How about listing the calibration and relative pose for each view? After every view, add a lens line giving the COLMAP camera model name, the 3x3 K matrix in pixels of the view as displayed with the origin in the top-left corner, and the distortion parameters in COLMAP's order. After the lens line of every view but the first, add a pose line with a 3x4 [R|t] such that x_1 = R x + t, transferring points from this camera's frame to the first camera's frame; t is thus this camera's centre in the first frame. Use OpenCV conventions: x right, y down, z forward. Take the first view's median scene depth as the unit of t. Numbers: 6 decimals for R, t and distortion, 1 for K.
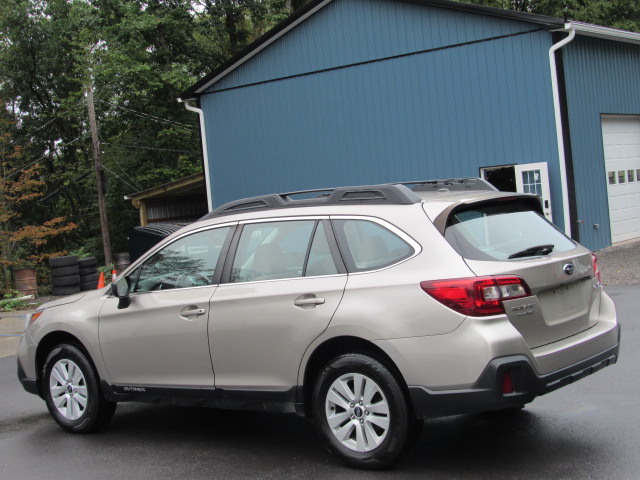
lens RADIAL K [[1041.0, 0, 319.3], [0, 1041.0, 243.6], [0, 0, 1]] dist [-0.119294, 0.000000]
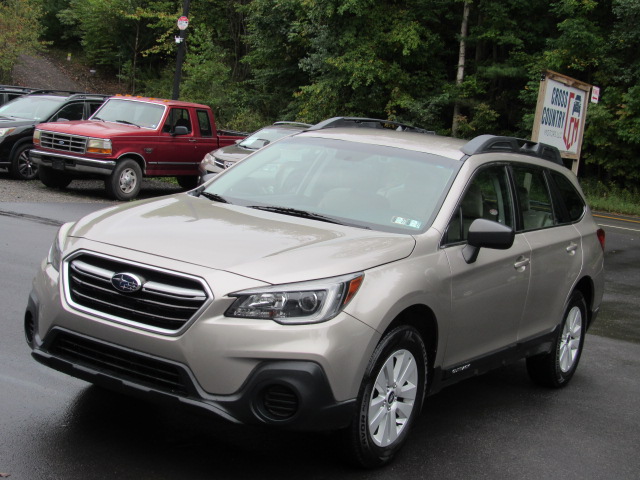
lens RADIAL K [[1041.0, 0, 305.6], [0, 1041.0, 245.9], [0, 0, 1]] dist [-0.119294, 0.000000]
pose [[-0.129322, -0.037858, 0.990880, -1.030982], [-0.077402, 0.996607, 0.027974, 0.043731], [-0.988577, -0.073078, -0.131814, 1.377602]]
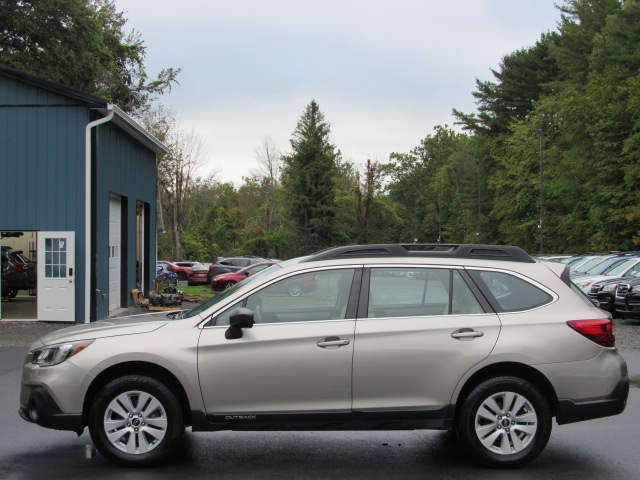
lens RADIAL K [[1041.0, 0, 309.0], [0, 1041.0, 242.3], [0, 0, 1]] dist [-0.119294, 0.000000]
pose [[0.761641, 0.096851, 0.640721, -0.914552], [-0.046079, 0.994359, -0.095530, 0.070311], [-0.646359, 0.043236, 0.761808, 0.176530]]
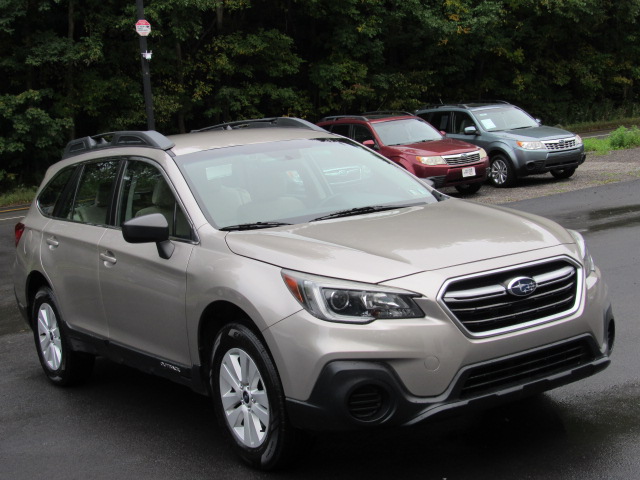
lens RADIAL K [[1041.0, 0, 324.5], [0, 1041.0, 240.8], [0, 0, 1]] dist [-0.119294, 0.000000]
pose [[-0.939200, 0.152702, 0.307547, -0.420068], [0.194761, 0.974563, 0.110883, -0.034217], [-0.282792, 0.164040, -0.945050, 2.085197]]
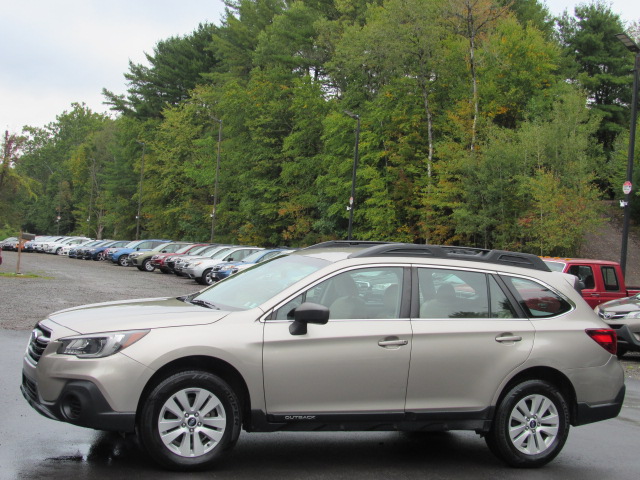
lens RADIAL K [[1041.0, 0, 302.9], [0, 1041.0, 250.1], [0, 0, 1]] dist [-0.119294, 0.000000]
pose [[0.475324, 0.122884, 0.871187, -1.195565], [-0.082776, 0.992052, -0.094770, 0.085611], [-0.875908, -0.027067, 0.481718, 0.593876]]
